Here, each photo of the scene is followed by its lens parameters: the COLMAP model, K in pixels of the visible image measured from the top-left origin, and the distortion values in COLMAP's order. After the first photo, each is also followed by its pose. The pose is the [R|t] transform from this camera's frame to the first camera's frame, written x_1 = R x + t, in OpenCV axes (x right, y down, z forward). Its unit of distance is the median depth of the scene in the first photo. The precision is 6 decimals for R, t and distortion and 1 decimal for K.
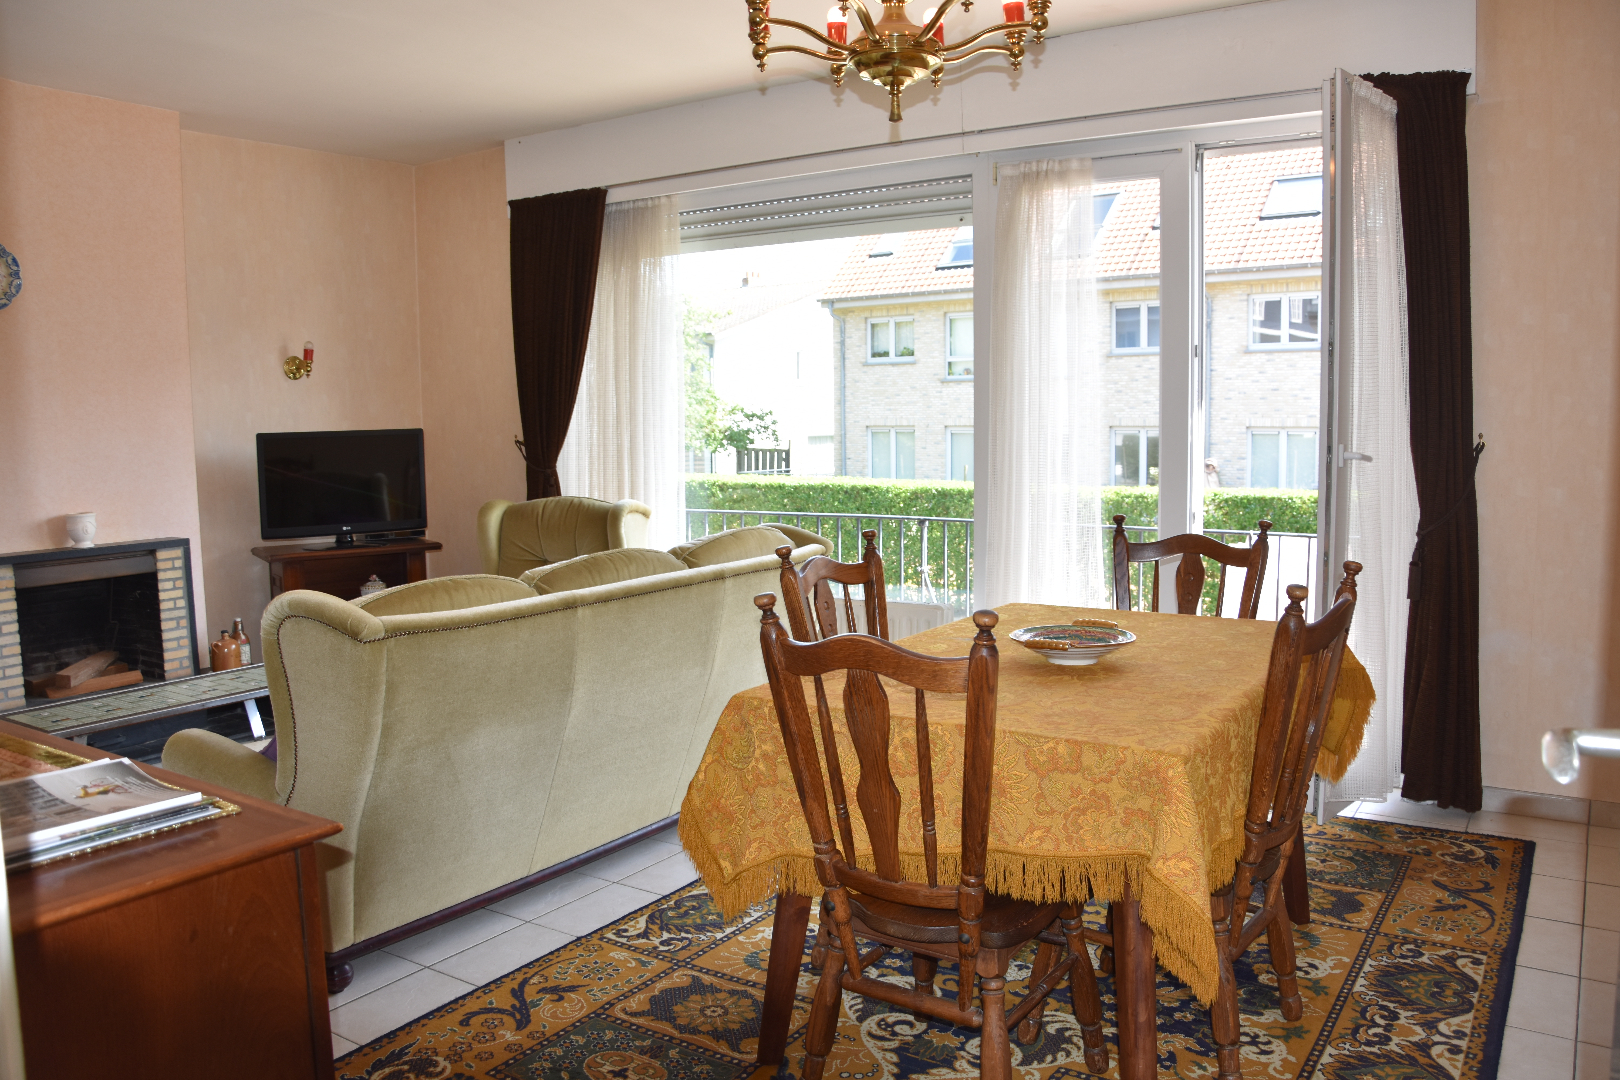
lens RADIAL K [[1266.4, 0, 810.0], [0, 1266.4, 540.0], [0, 0, 1]] dist [-0.173235, 0.133010]
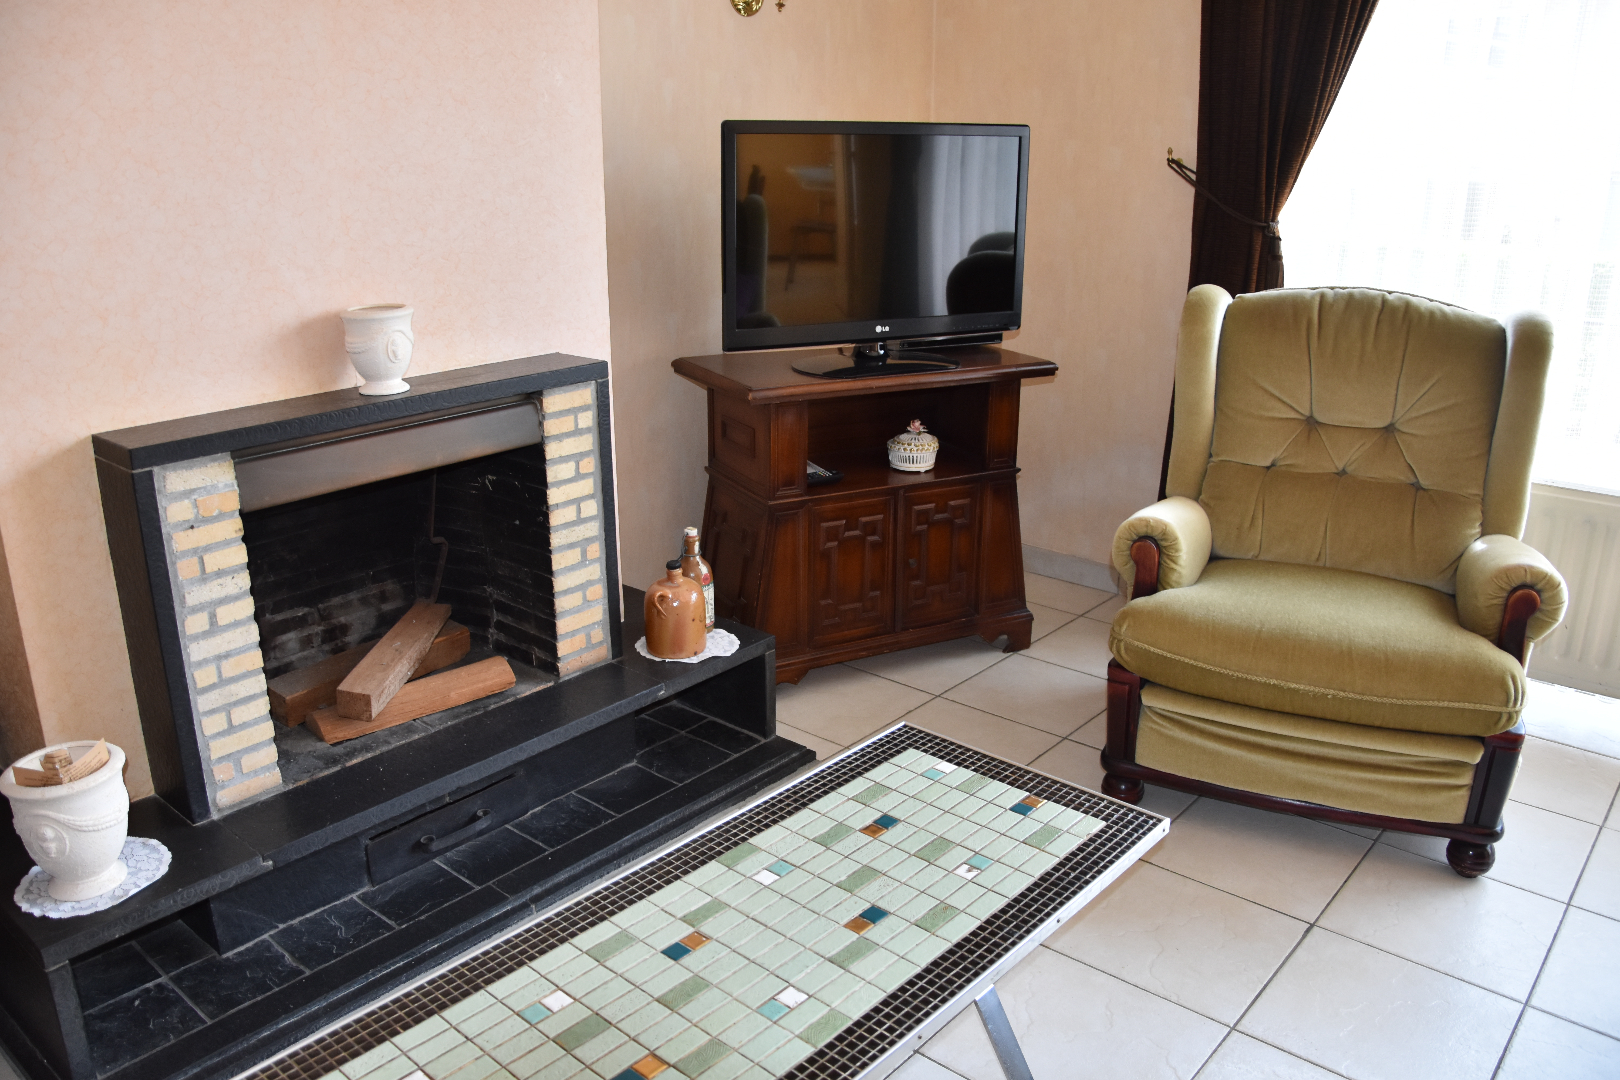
lens RADIAL K [[1266.4, 0, 810.0], [0, 1266.4, 540.0], [0, 0, 1]] dist [-0.173235, 0.133010]
pose [[0.992550, 0.058145, -0.107065, -0.390327], [-0.034048, 0.976135, 0.214479, -0.038079], [0.116980, -0.209236, 0.970843, 0.568554]]
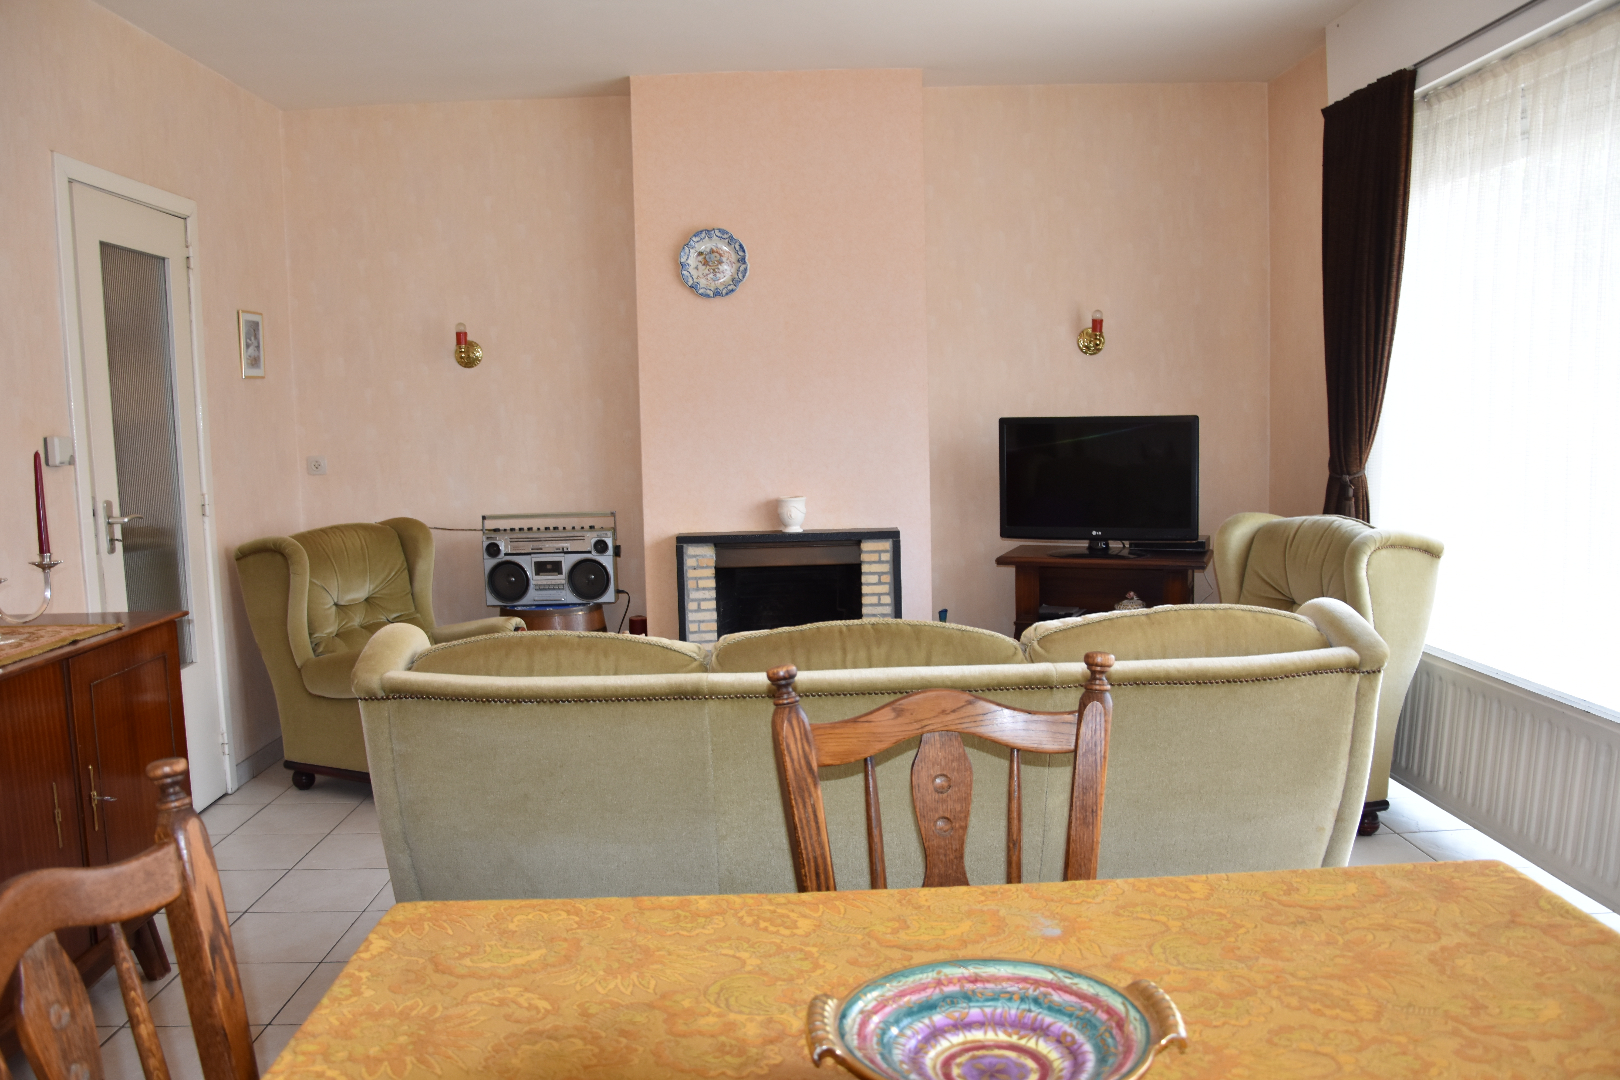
lens RADIAL K [[1266.4, 0, 810.0], [0, 1266.4, 540.0], [0, 0, 1]] dist [-0.173235, 0.133010]
pose [[0.556188, 0.088319, -0.826350, 0.247001], [-0.069417, 0.995799, 0.059707, -0.047436], [0.828152, 0.024154, 0.559982, 0.414497]]
